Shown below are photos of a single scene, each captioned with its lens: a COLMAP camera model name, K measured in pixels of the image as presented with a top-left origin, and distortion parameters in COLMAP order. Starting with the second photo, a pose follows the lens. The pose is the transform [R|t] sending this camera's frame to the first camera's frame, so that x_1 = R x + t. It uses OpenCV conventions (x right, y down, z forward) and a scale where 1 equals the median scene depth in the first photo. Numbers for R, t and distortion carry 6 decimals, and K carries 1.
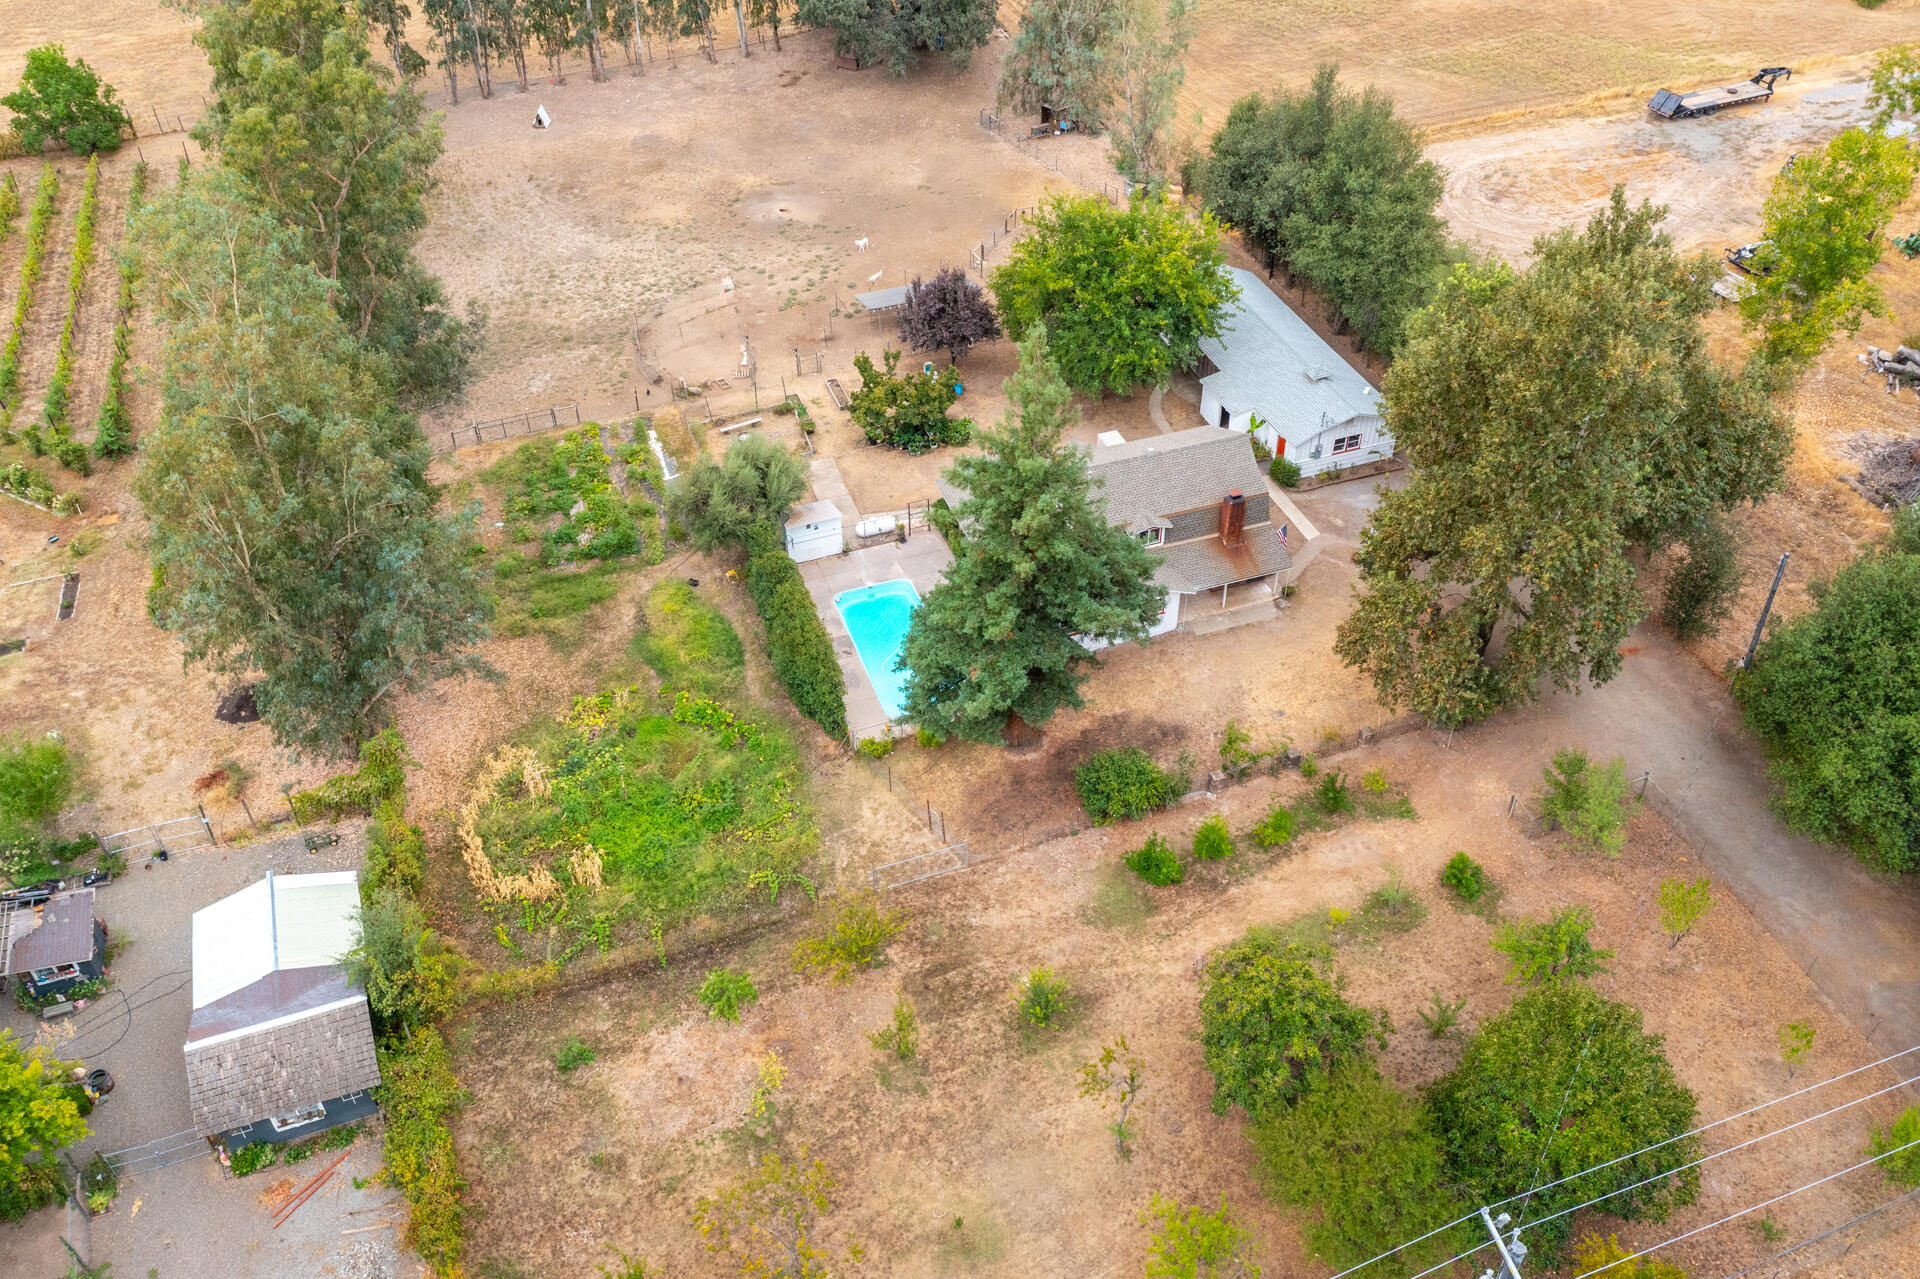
lens RADIAL K [[1504.6, 0, 956.6], [0, 1504.6, 651.8], [0, 0, 1]] dist [-0.000939, -0.008201]
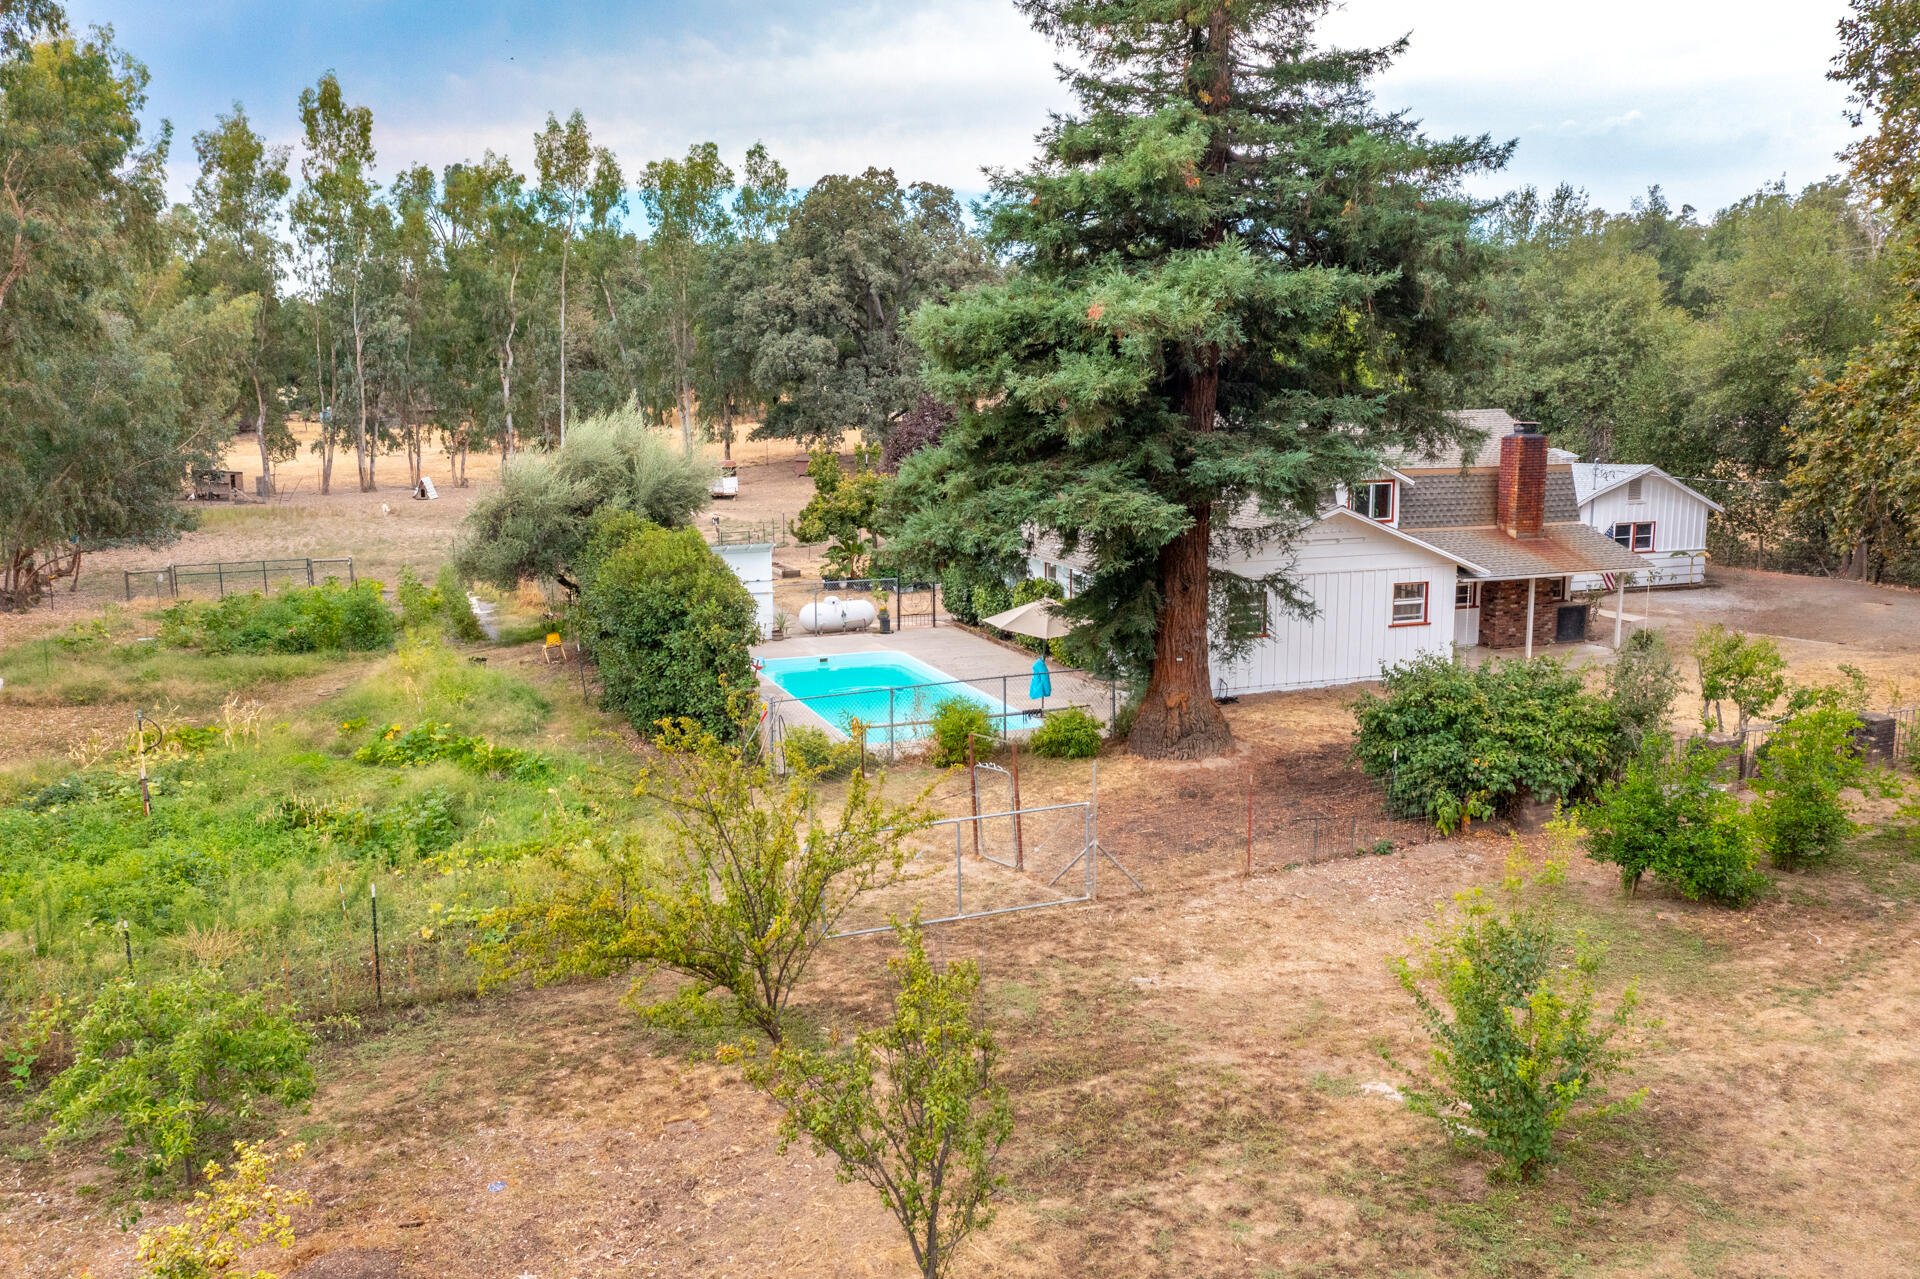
lens RADIAL K [[1504.6, 0, 956.6], [0, 1504.6, 651.8], [0, 0, 1]] dist [-0.000939, -0.008201]
pose [[0.999566, 0.001321, 0.029429, -0.032847], [0.014062, 0.856432, -0.516069, 0.263541], [-0.025886, 0.516259, 0.856041, 0.677251]]
